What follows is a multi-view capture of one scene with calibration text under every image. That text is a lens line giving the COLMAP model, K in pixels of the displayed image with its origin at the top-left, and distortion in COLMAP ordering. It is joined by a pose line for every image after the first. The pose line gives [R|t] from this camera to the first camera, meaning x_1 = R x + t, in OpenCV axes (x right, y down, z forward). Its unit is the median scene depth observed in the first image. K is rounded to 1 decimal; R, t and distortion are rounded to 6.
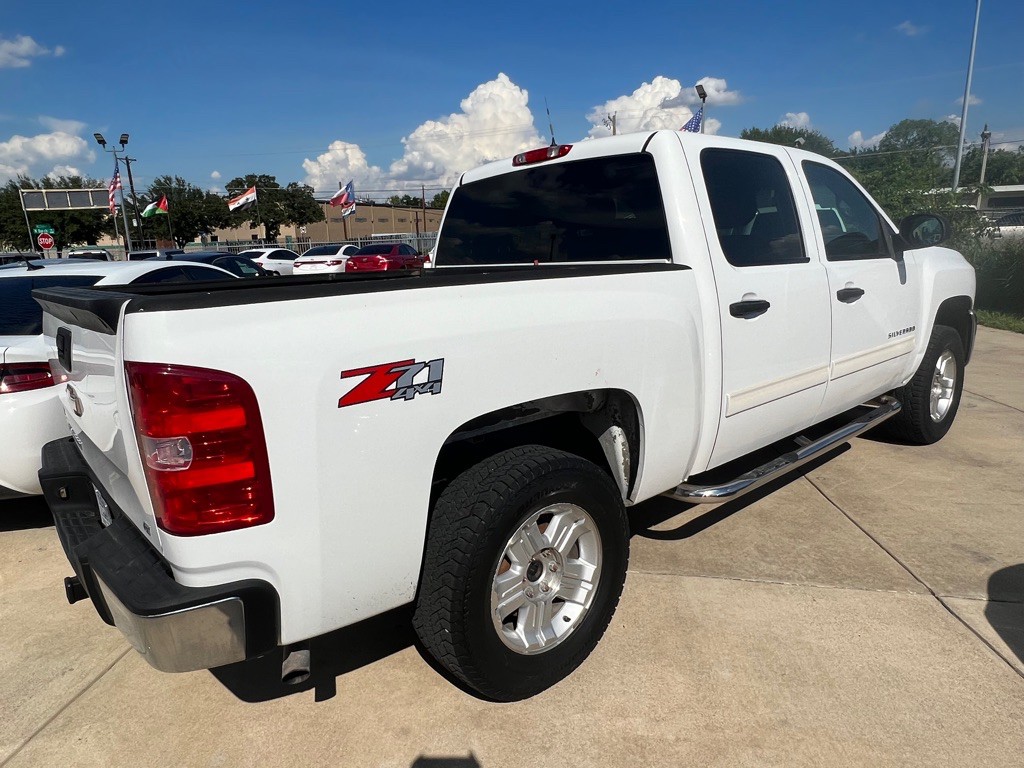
lens RADIAL K [[636.1, 0, 603.0], [0, 636.1, 367.2], [0, 0, 1]] dist [-0.006957, 0.000450]
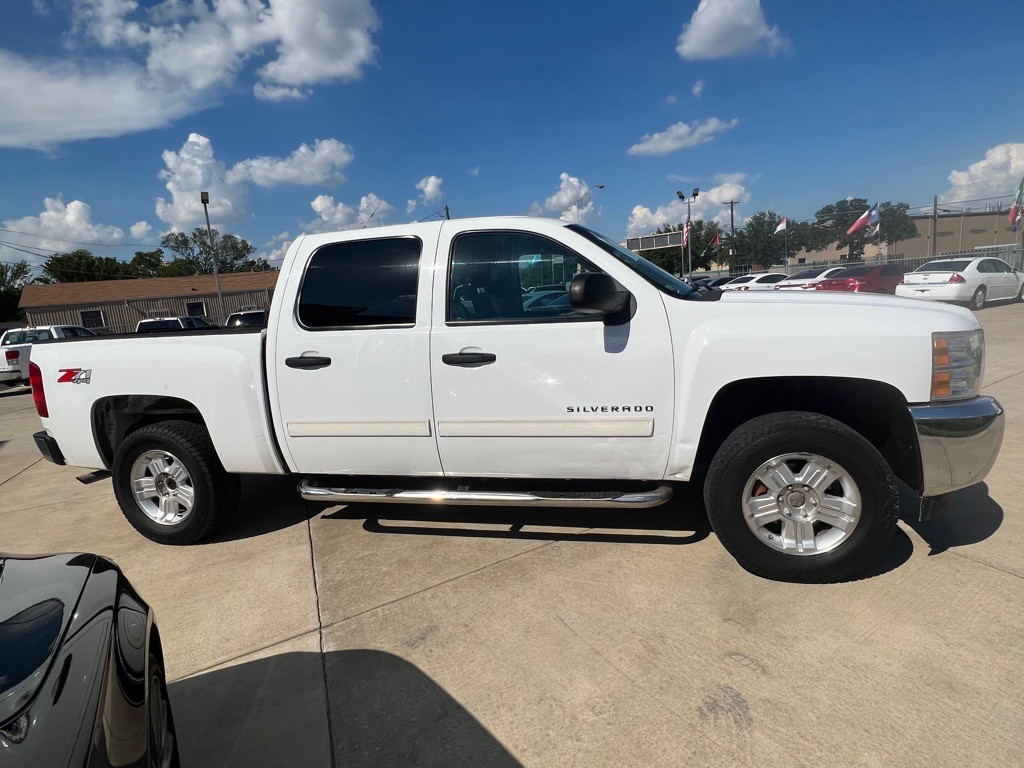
lens RADIAL K [[636.1, 0, 603.0], [0, 636.1, 367.2], [0, 0, 1]] dist [-0.006957, 0.000450]
pose [[0.554997, 0.100474, -0.825762, 0.191616], [-0.115075, 0.992408, 0.043408, -0.023881], [0.823855, 0.070933, 0.562345, 0.084338]]
